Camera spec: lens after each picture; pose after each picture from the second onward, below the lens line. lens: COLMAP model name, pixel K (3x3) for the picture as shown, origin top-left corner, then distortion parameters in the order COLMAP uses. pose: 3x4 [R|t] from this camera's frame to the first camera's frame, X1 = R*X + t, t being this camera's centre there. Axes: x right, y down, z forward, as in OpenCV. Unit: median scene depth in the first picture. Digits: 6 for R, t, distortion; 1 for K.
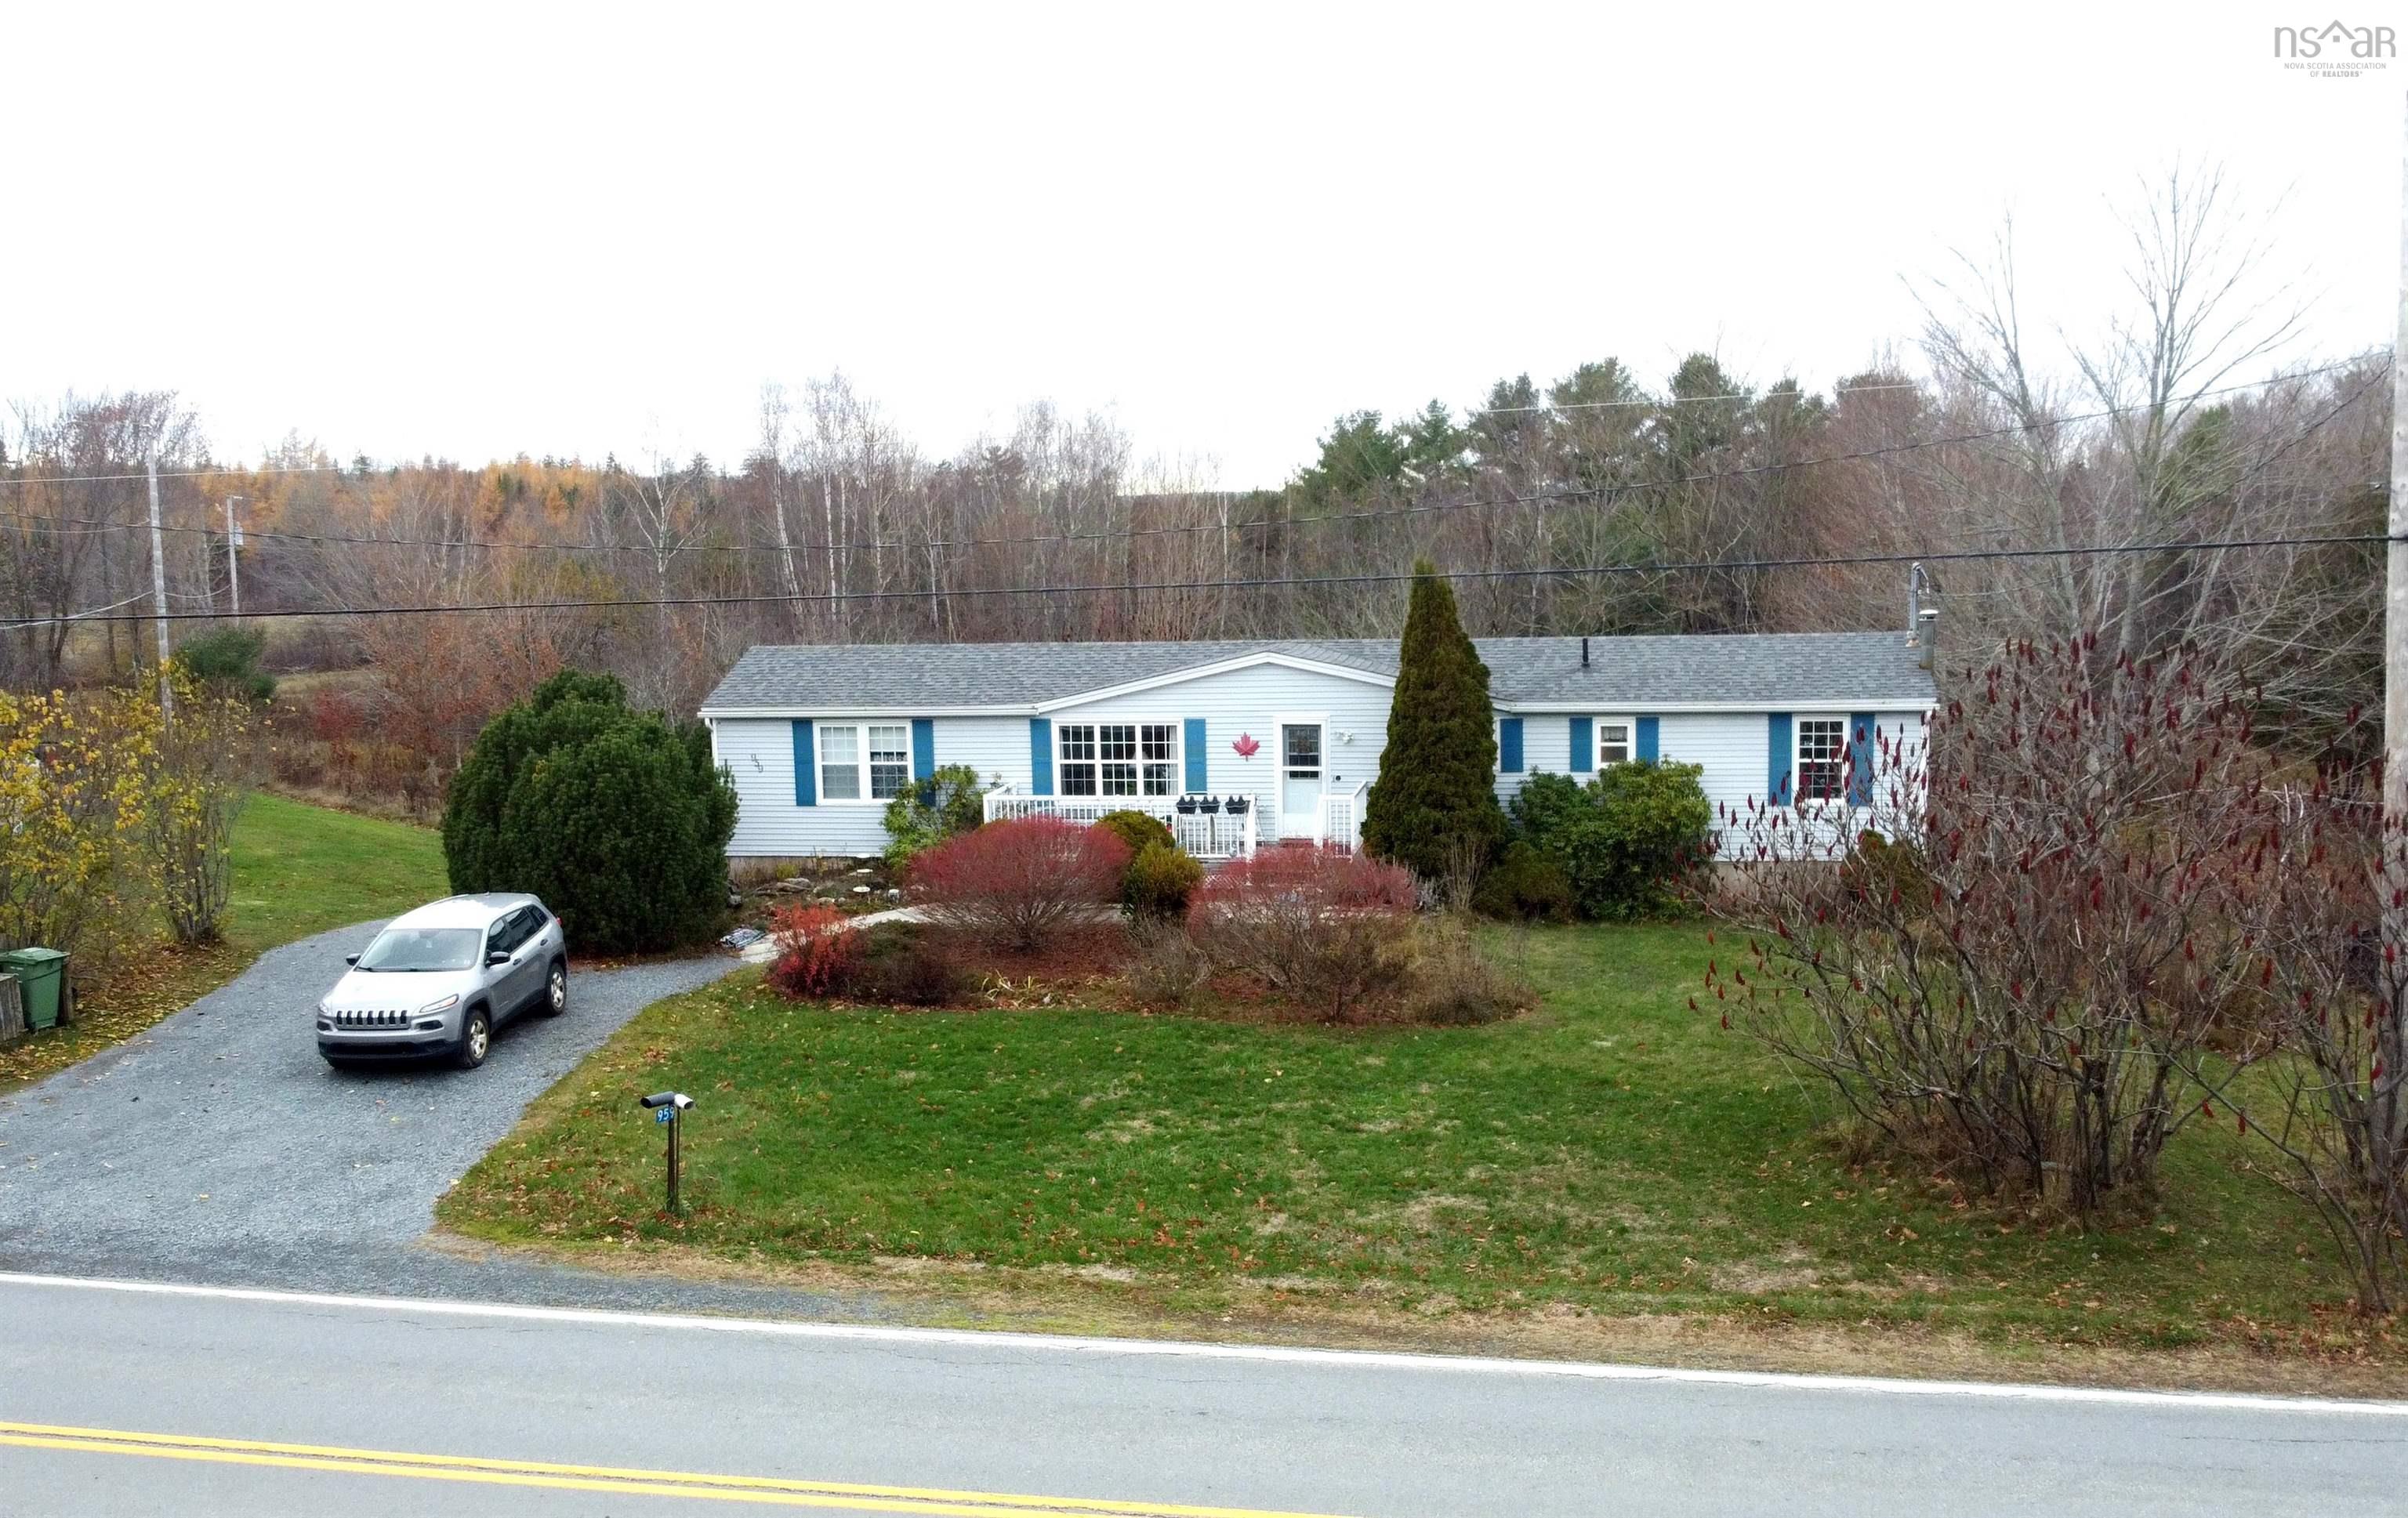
lens RADIAL K [[1710.2, 0, 1204.0], [0, 1710.2, 759.0], [0, 0, 1]] dist [-0.000822, -0.000186]
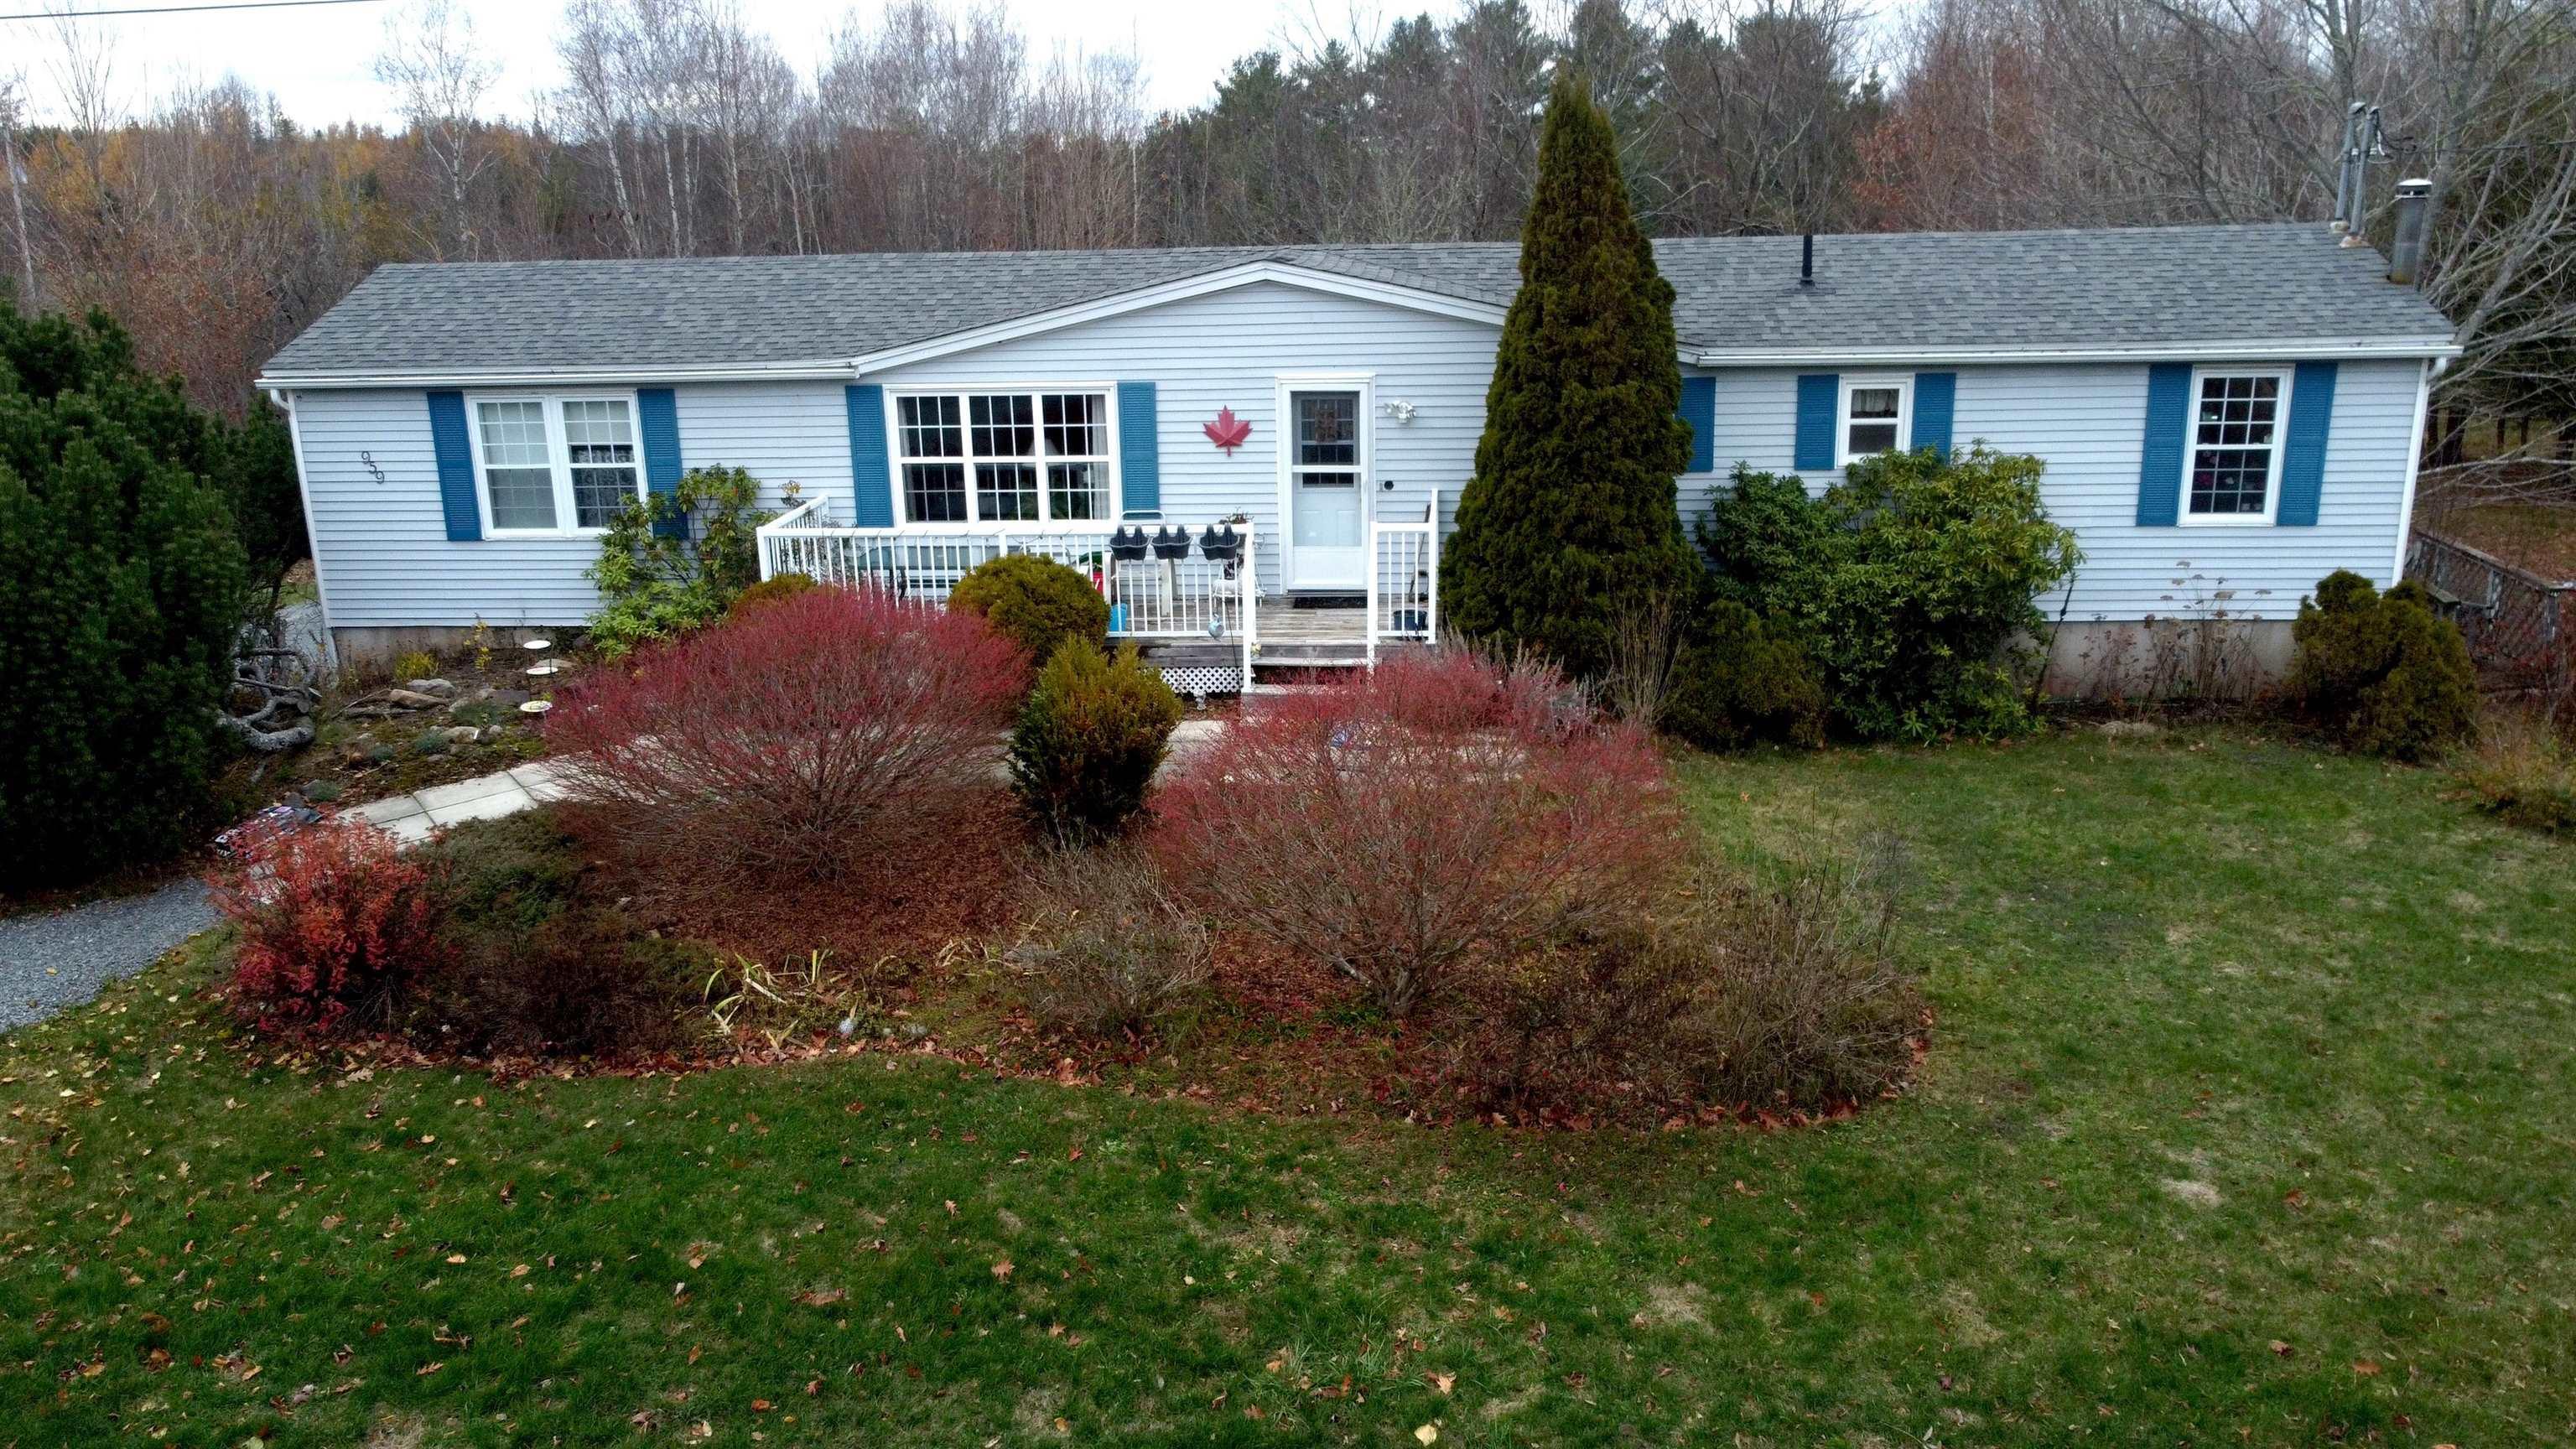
lens RADIAL K [[1831.0, 0, 1286.5], [0, 1831.0, 691.7], [0, 0, 1]] dist [-0.002308, -0.000569]
pose [[0.995719, -0.025292, 0.088907, -0.012820], [0.011651, 0.988508, 0.150716, -0.013599], [-0.091697, -0.149035, 0.984571, 0.392858]]
